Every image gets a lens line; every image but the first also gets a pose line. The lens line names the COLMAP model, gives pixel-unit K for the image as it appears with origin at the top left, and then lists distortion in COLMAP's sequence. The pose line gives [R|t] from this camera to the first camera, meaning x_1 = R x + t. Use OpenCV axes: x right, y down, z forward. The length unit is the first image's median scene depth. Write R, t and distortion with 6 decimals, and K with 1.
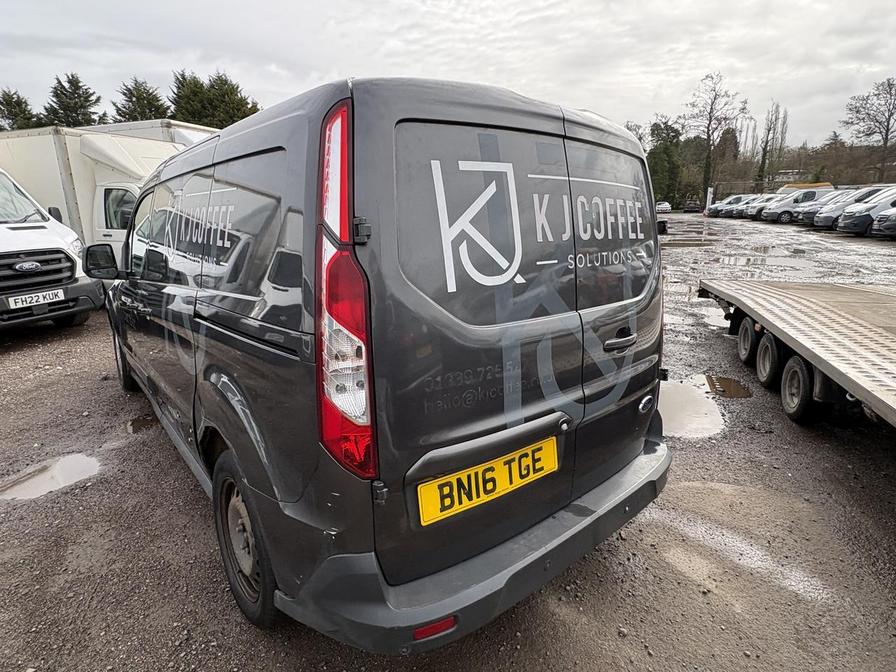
lens RADIAL K [[483.7, 0, 448.0], [0, 483.7, 336.0], [0, 0, 1]] dist [0.011068, 0.000819]
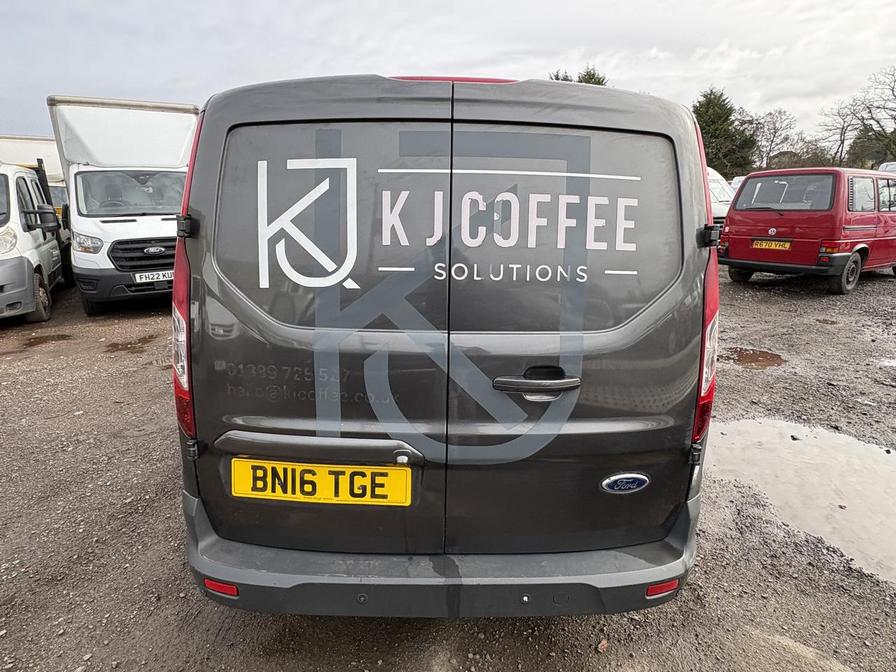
lens RADIAL K [[486.4, 0, 448.0], [0, 486.4, 336.0], [0, 0, 1]] dist [0.005758, 0.000222]
pose [[0.766652, 0.174950, -0.617767, 0.867065], [-0.163026, 0.983670, 0.076257, -0.118882], [0.621021, 0.042250, 0.782655, 0.385062]]
